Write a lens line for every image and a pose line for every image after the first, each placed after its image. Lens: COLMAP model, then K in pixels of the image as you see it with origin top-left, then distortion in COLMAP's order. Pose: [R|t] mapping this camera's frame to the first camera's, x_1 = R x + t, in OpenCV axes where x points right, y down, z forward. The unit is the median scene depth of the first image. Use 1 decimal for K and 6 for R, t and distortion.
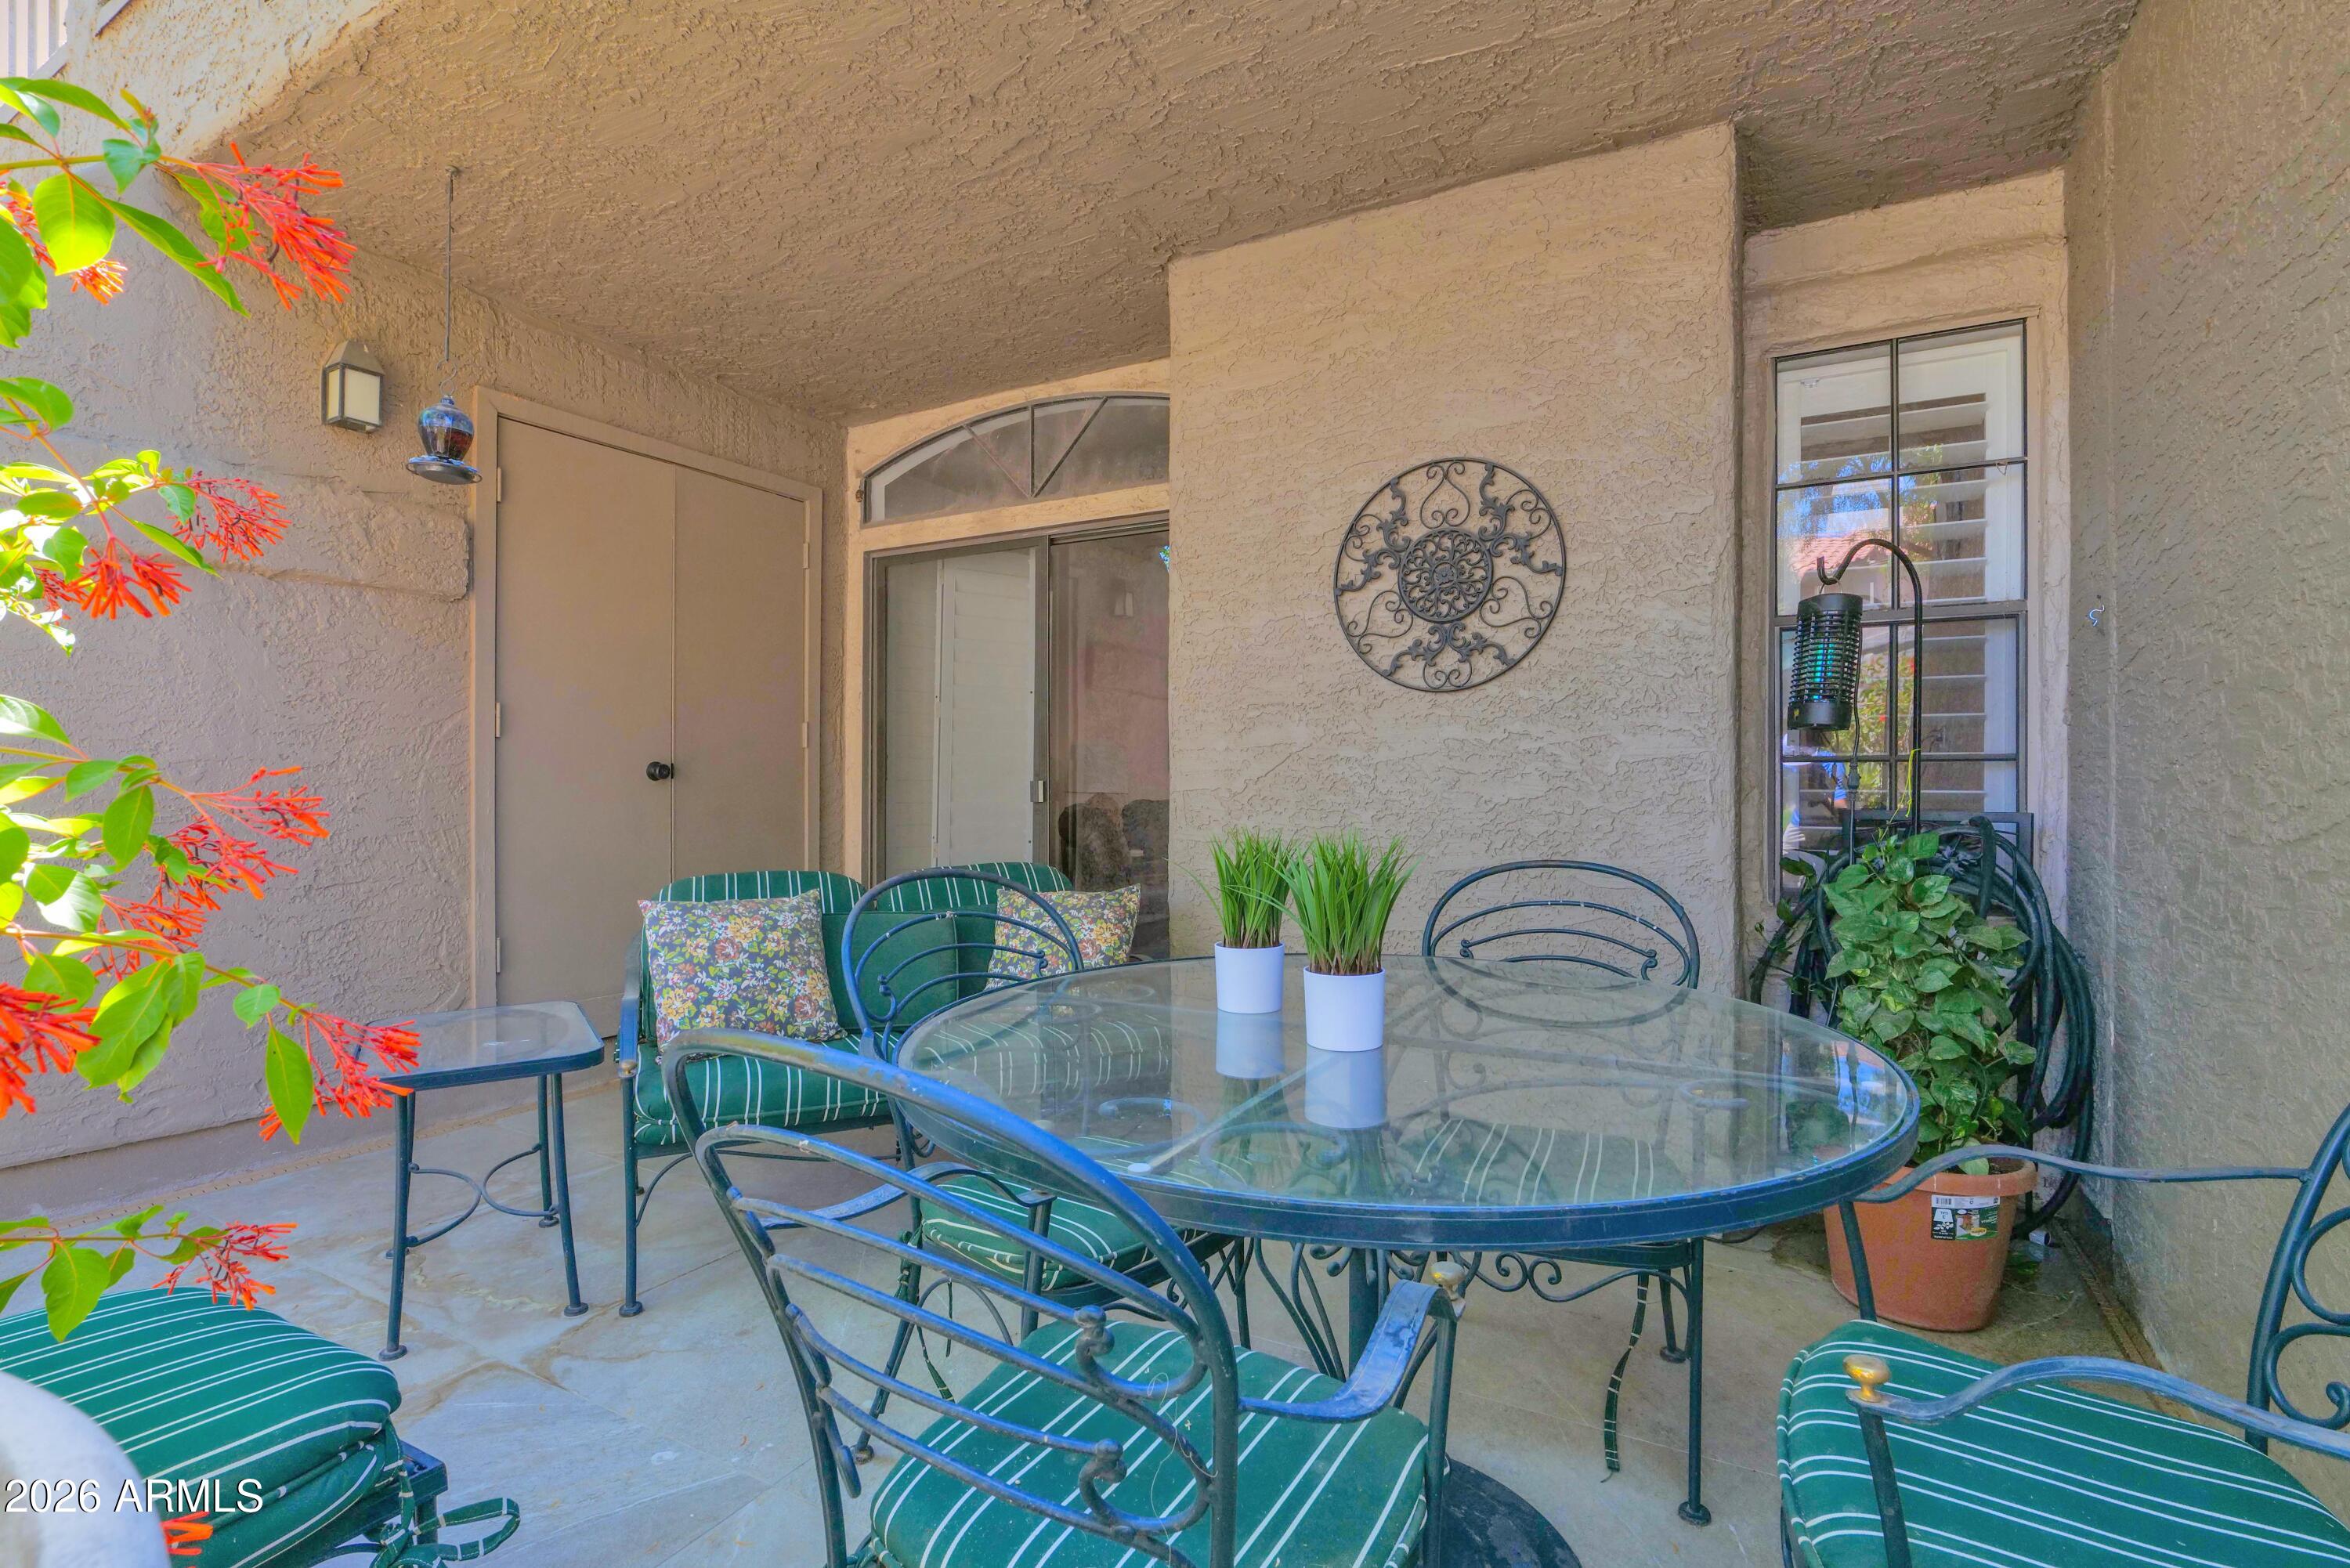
lens RADIAL K [[1104.4, 0, 1177.8], [0, 1104.4, 782.9], [0, 0, 1]] dist [-0.018098, 0.002934]
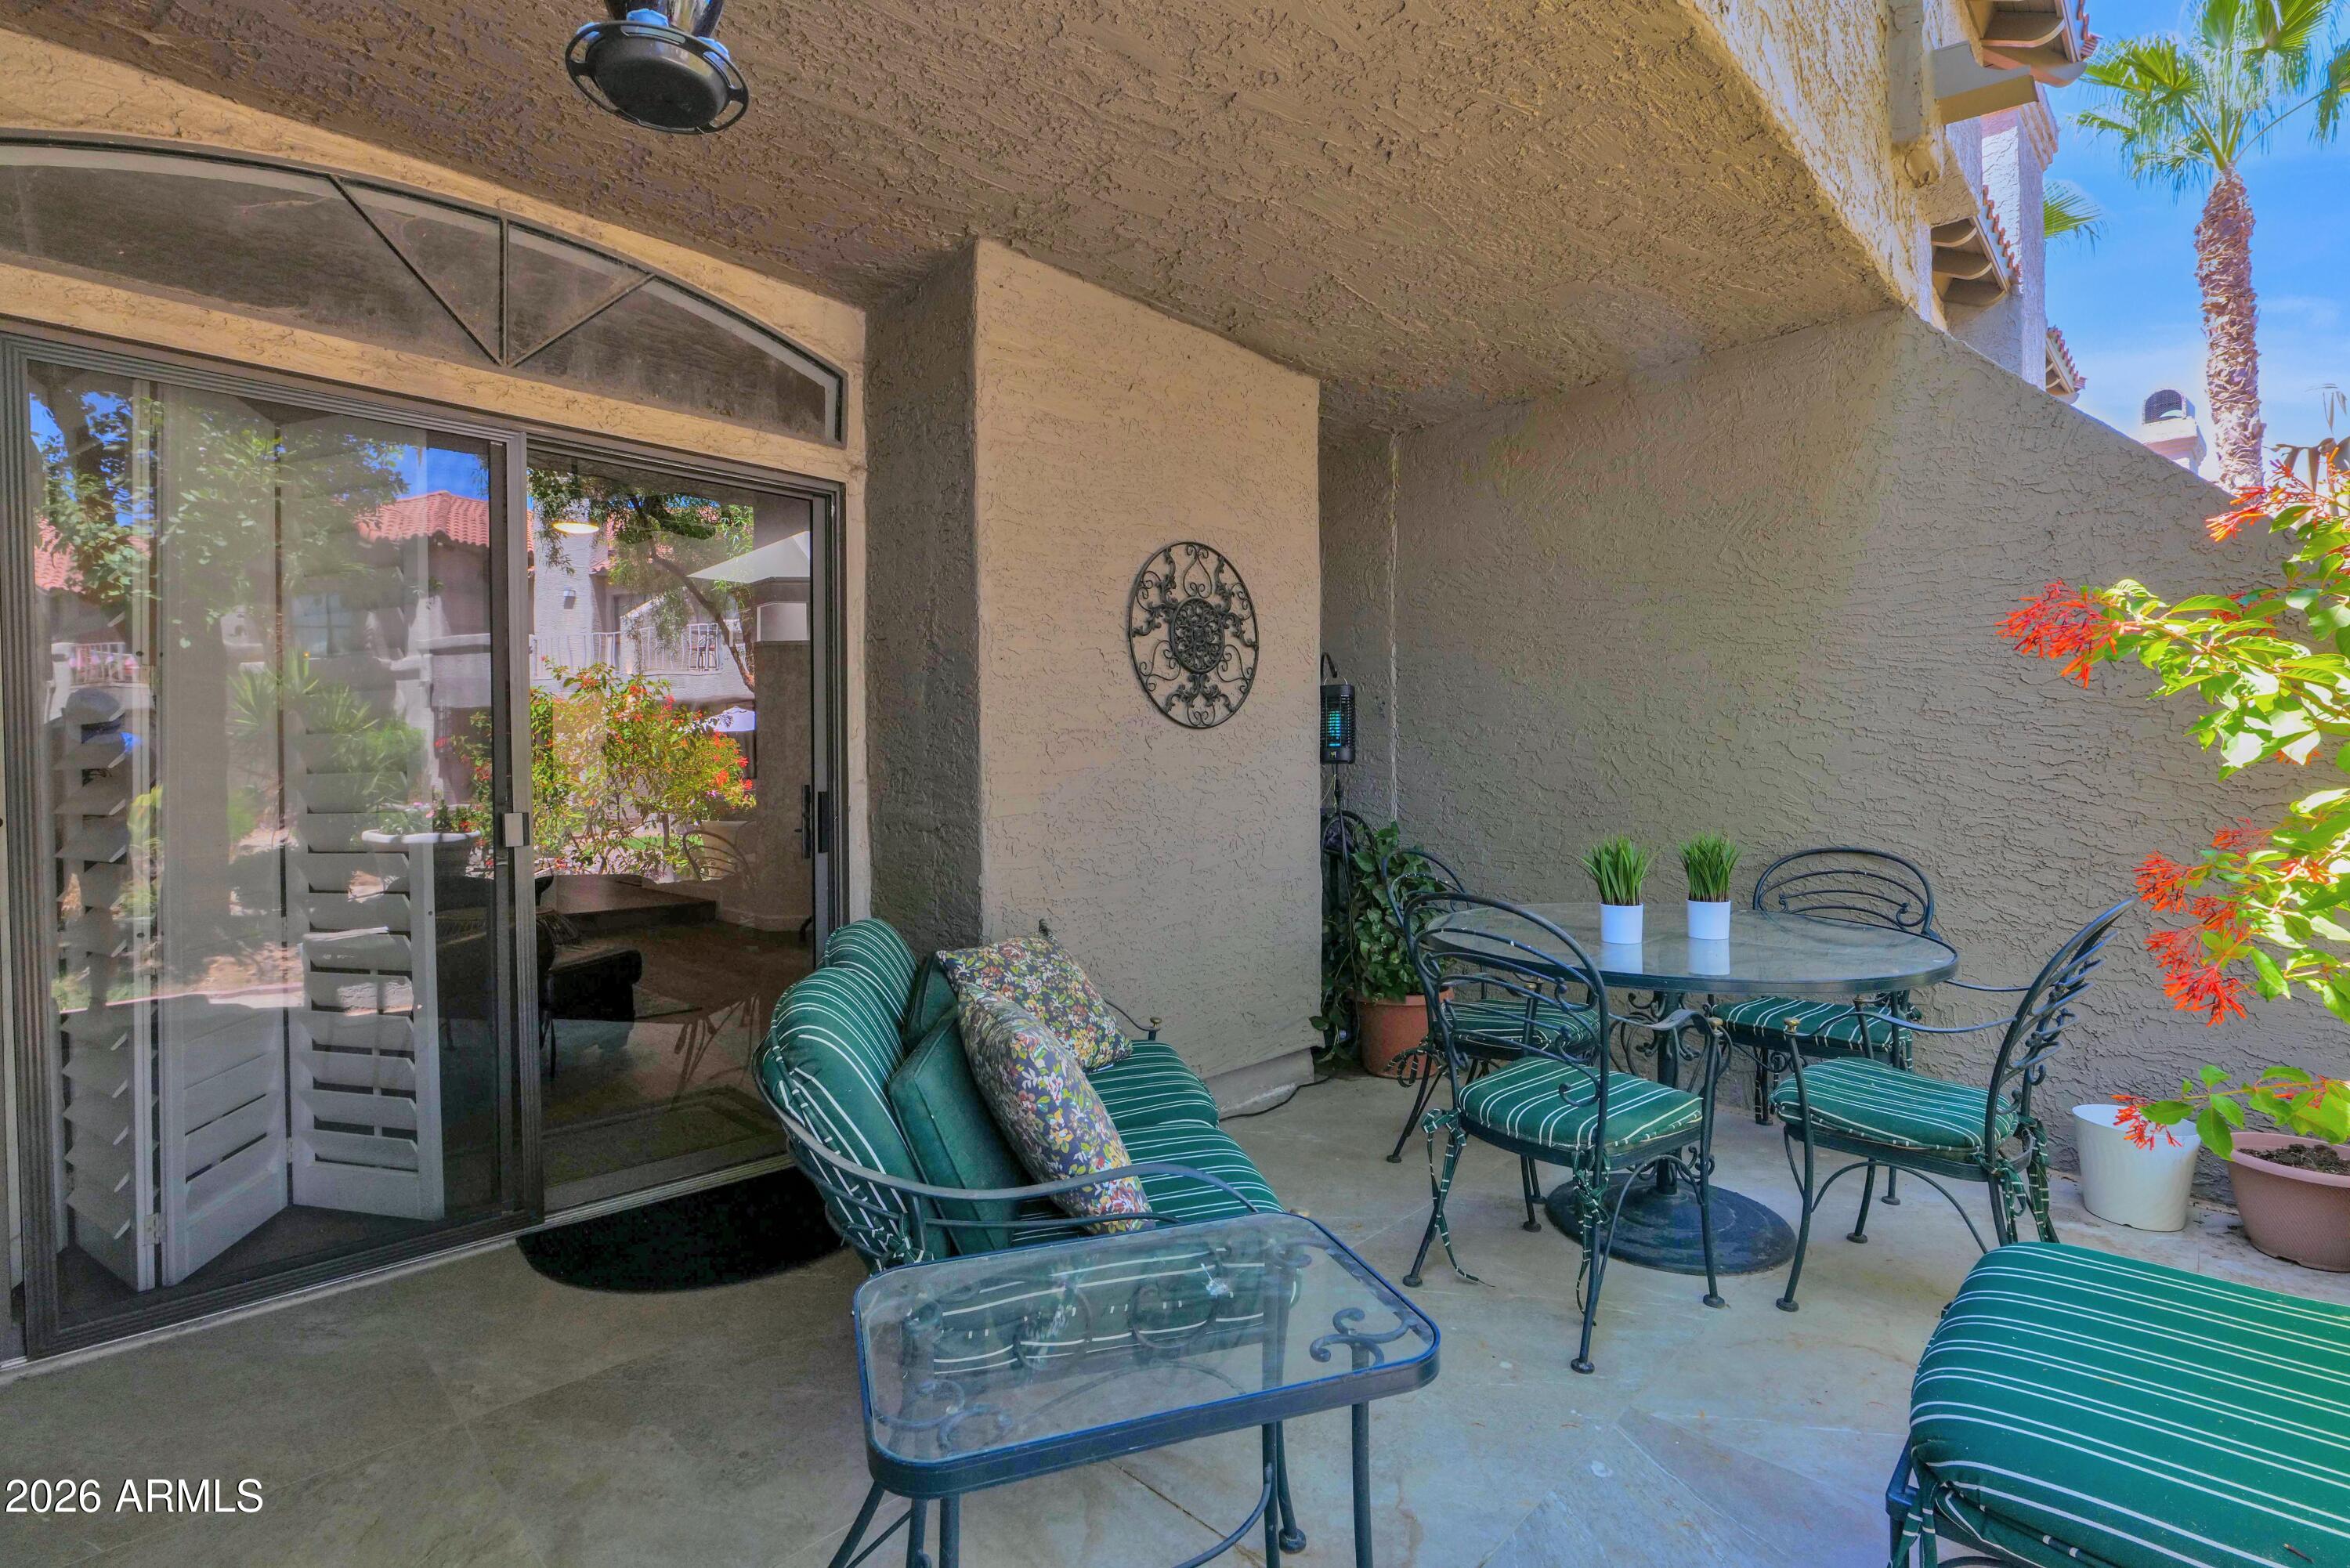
lens RADIAL K [[1104.4, 0, 1174.4], [0, 1104.4, 784.9], [0, 0, 1]] dist [-0.018098, 0.002934]
pose [[0.243760, -0.022672, 0.969570, -0.982179], [0.003804, 0.999741, 0.022421, -0.046047], [-0.969828, -0.001778, 0.243783, 0.711754]]
